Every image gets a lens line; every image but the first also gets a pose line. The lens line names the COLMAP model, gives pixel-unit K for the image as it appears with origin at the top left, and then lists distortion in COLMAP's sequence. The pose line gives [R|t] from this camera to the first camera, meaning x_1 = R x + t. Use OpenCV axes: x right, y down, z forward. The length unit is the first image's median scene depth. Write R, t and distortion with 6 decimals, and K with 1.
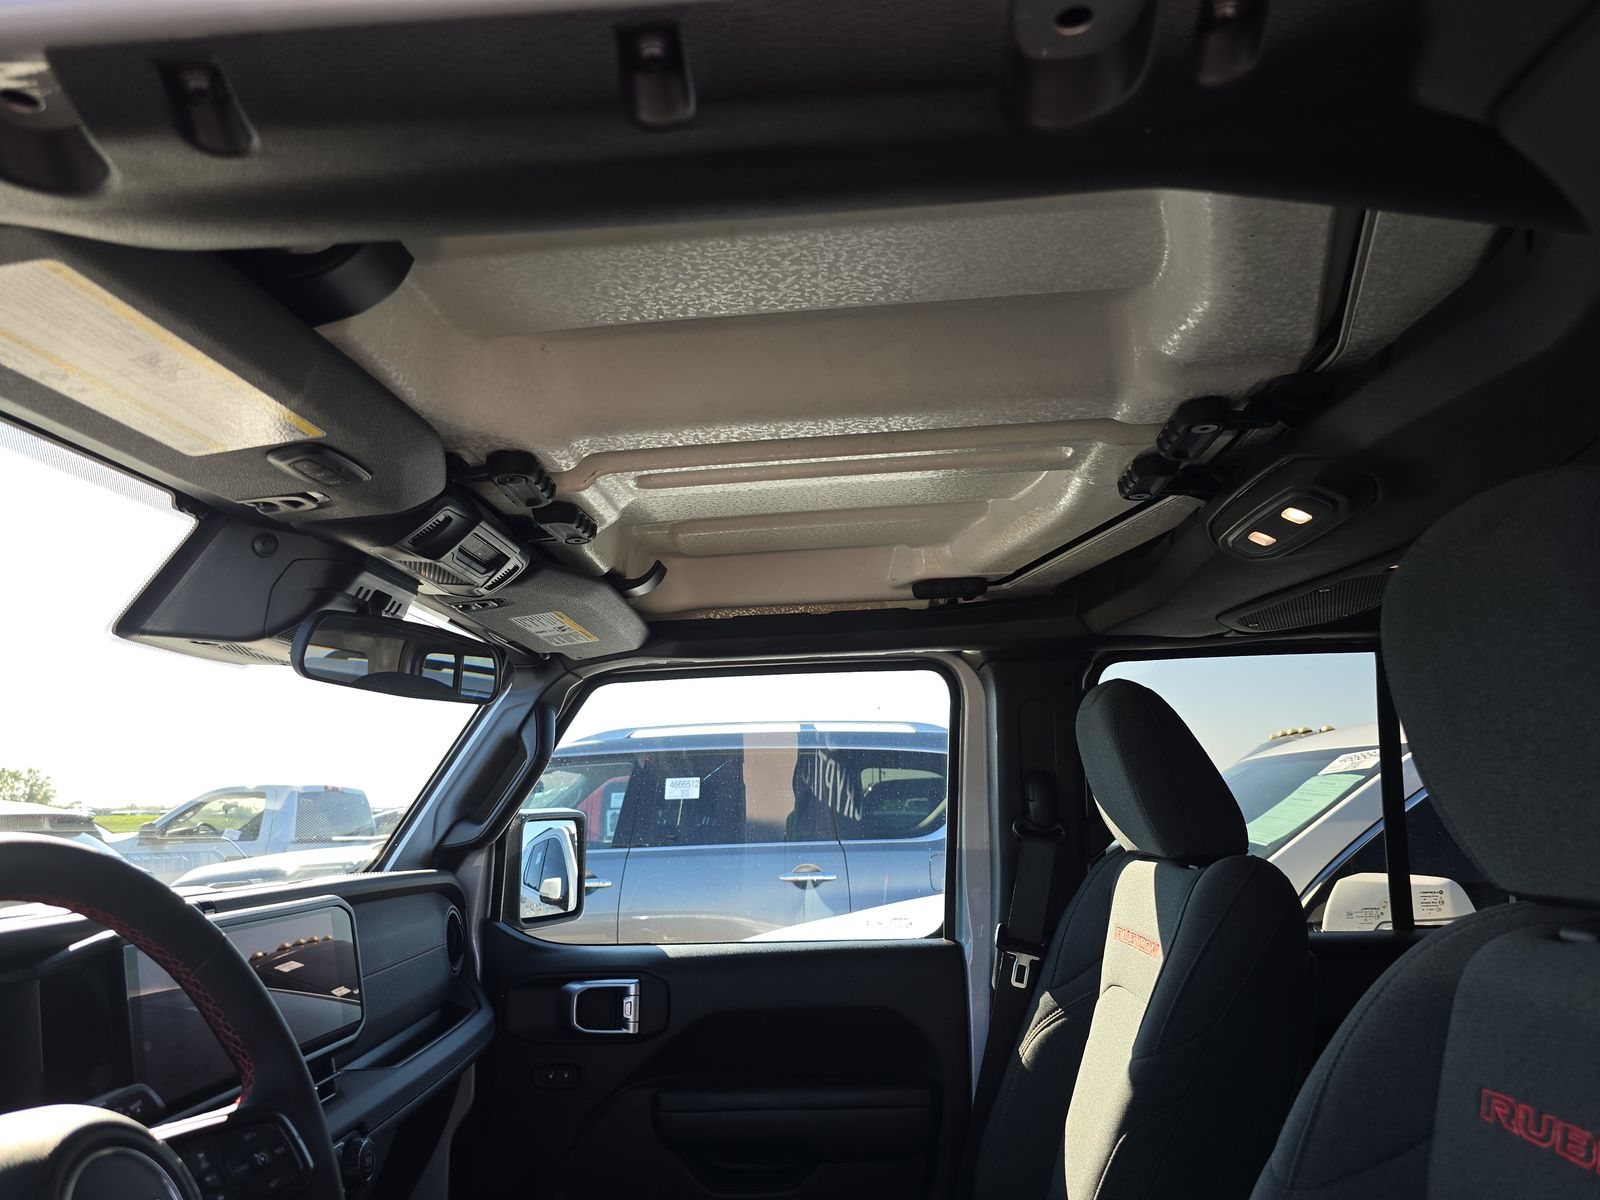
lens RADIAL K [[1056.3, 0, 796.4], [0, 1056.3, 598.3], [0, 0, 1]] dist [0.021971, -0.012311]
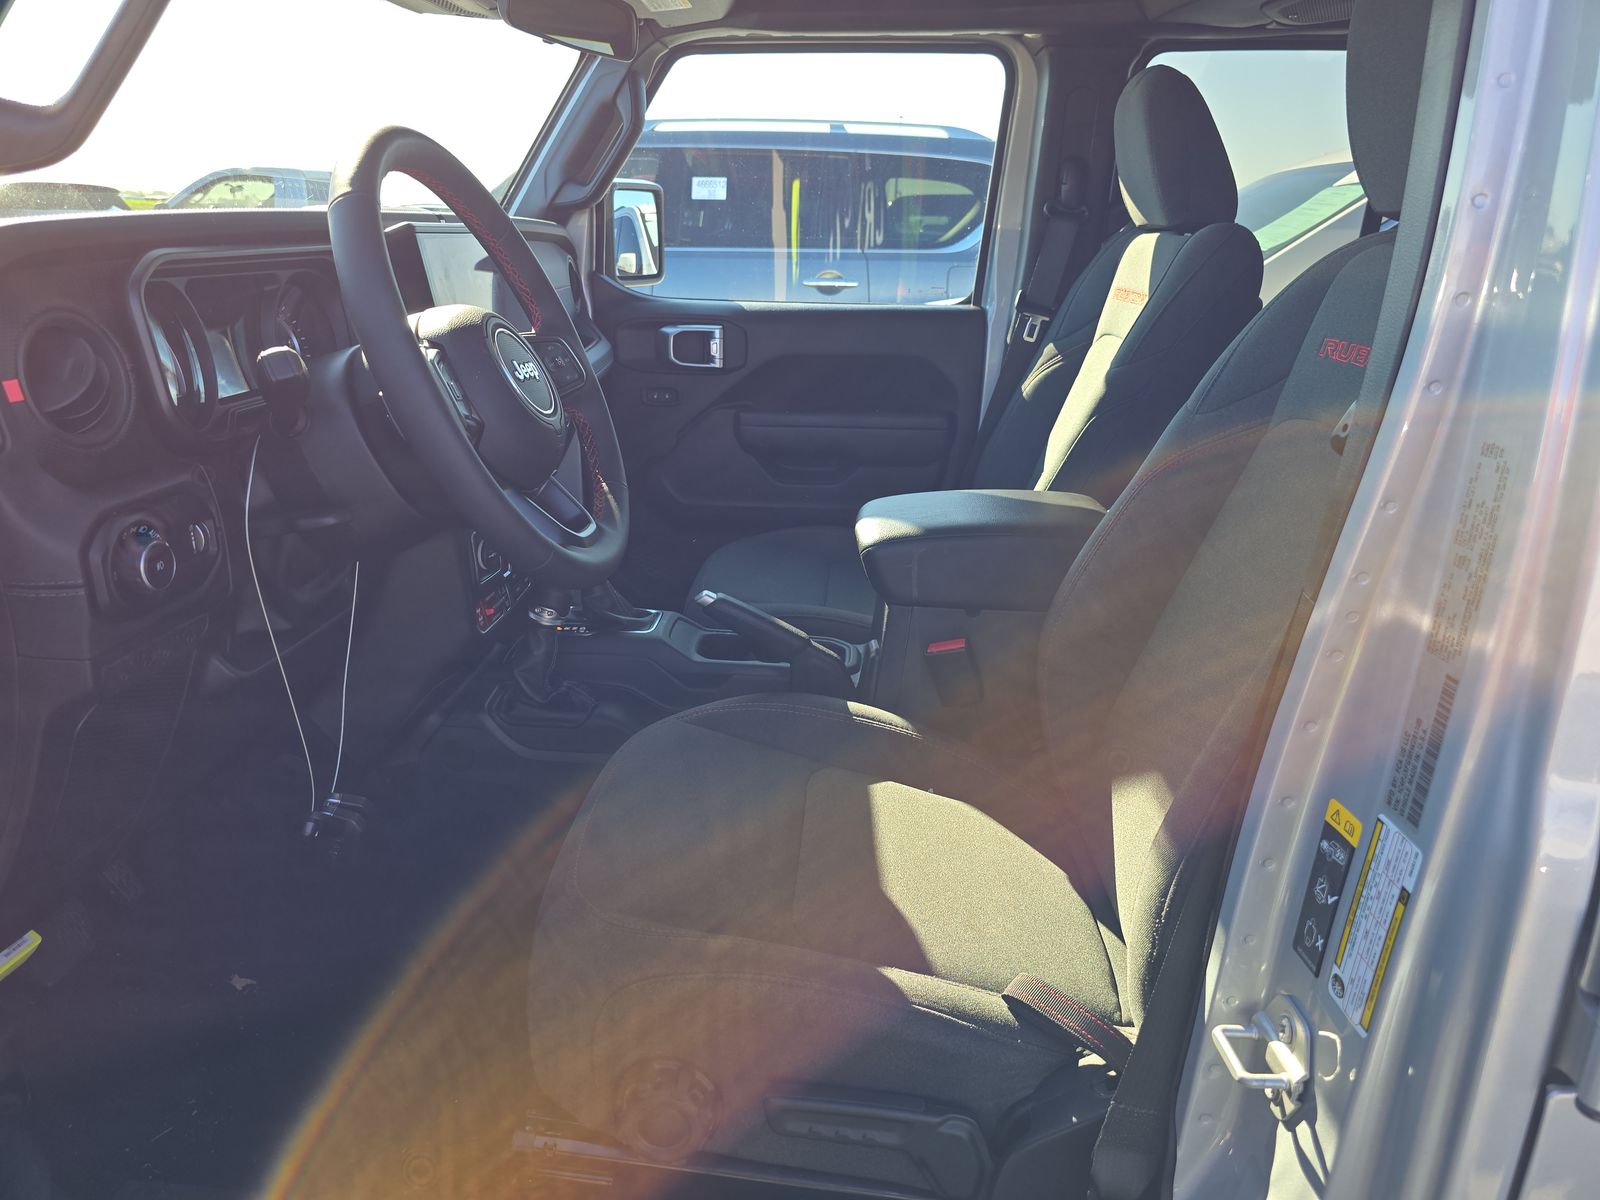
lens RADIAL K [[1056.3, 0, 802.0], [0, 1056.3, 604.0], [0, 0, 1]] dist [0.021971, -0.012311]
pose [[0.999129, 0.040091, 0.011557, -0.057652], [-0.040363, 0.858563, 0.511117, 0.003968], [0.010569, -0.511139, 0.859433, -0.226986]]
